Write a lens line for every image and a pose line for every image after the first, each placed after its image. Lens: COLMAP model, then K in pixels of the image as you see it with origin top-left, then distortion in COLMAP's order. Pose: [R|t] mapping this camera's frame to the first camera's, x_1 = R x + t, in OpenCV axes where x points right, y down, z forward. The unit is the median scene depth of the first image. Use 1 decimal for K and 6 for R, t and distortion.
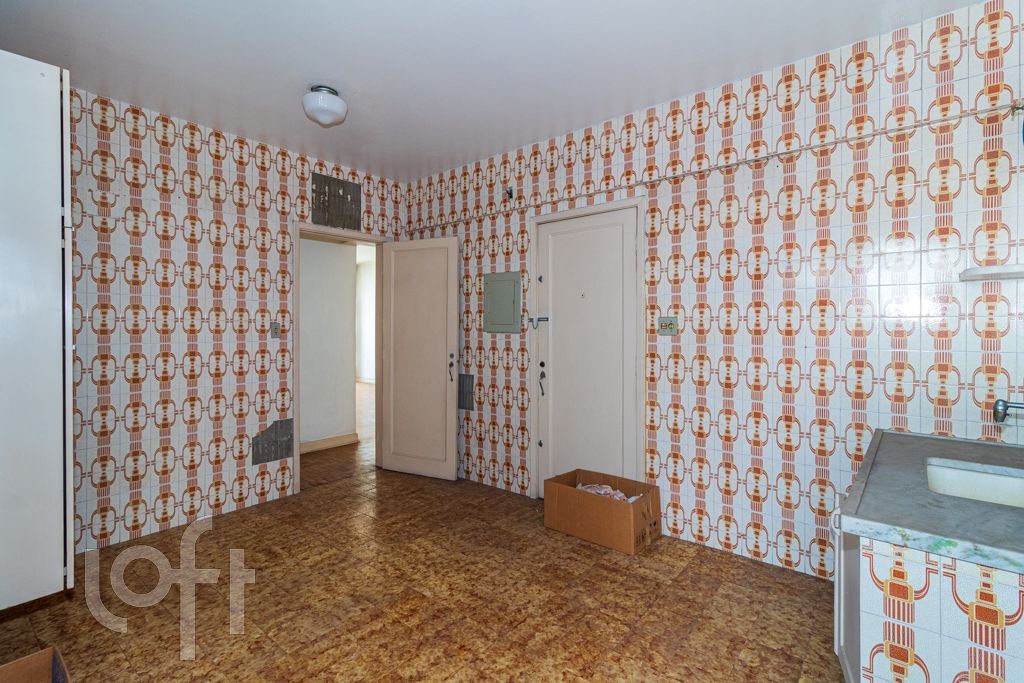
lens RADIAL K [[479.9, 0, 512.7], [0, 479.9, 332.7], [0, 0, 1]] dist [0.000071, 0.001356]
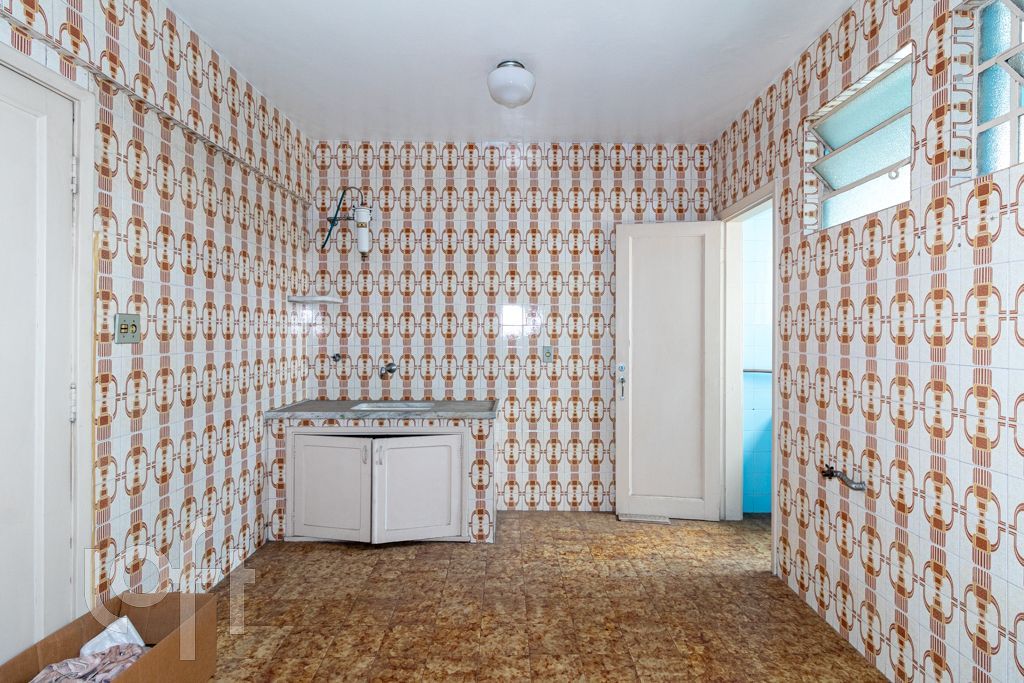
lens RADIAL K [[479.9, 0, 521.7], [0, 479.9, 334.5], [0, 0, 1]] dist [0.000071, 0.001356]
pose [[-0.658783, -0.007769, 0.752293, -0.489042], [-0.000178, 0.999948, 0.010171, -0.012478], [-0.752333, 0.006567, -0.658750, 1.023353]]
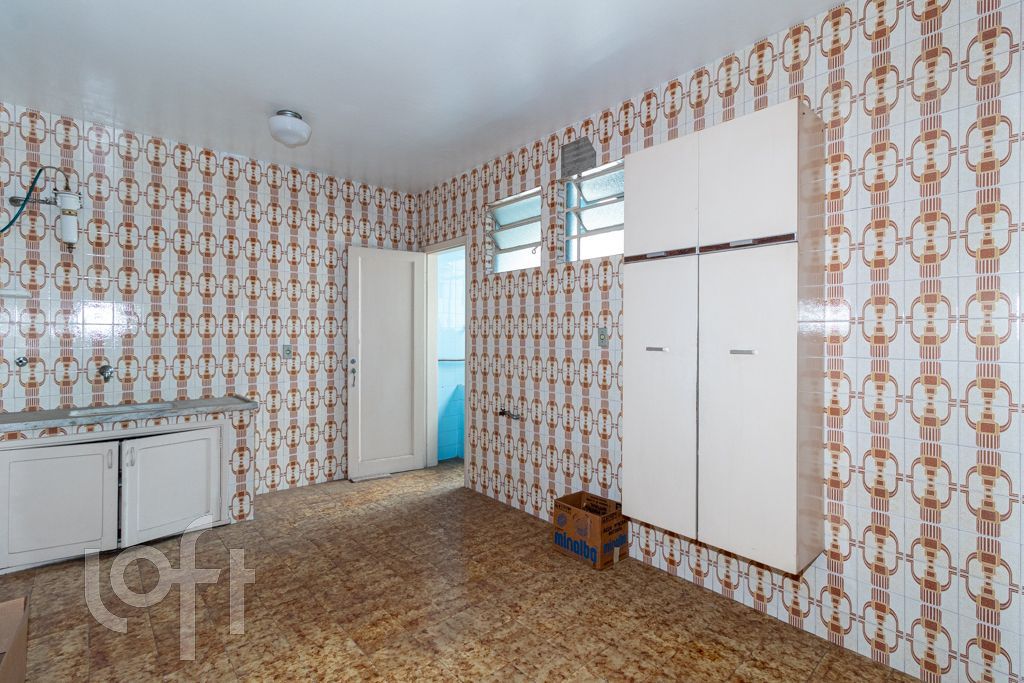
lens RADIAL K [[479.9, 0, 507.7], [0, 479.9, 337.3], [0, 0, 1]] dist [0.000071, 0.001356]
pose [[-0.988044, -0.007351, 0.153995, -0.462071], [-0.005436, 0.999903, 0.012852, -0.013272], [-0.154074, 0.011861, -0.987988, 1.418629]]
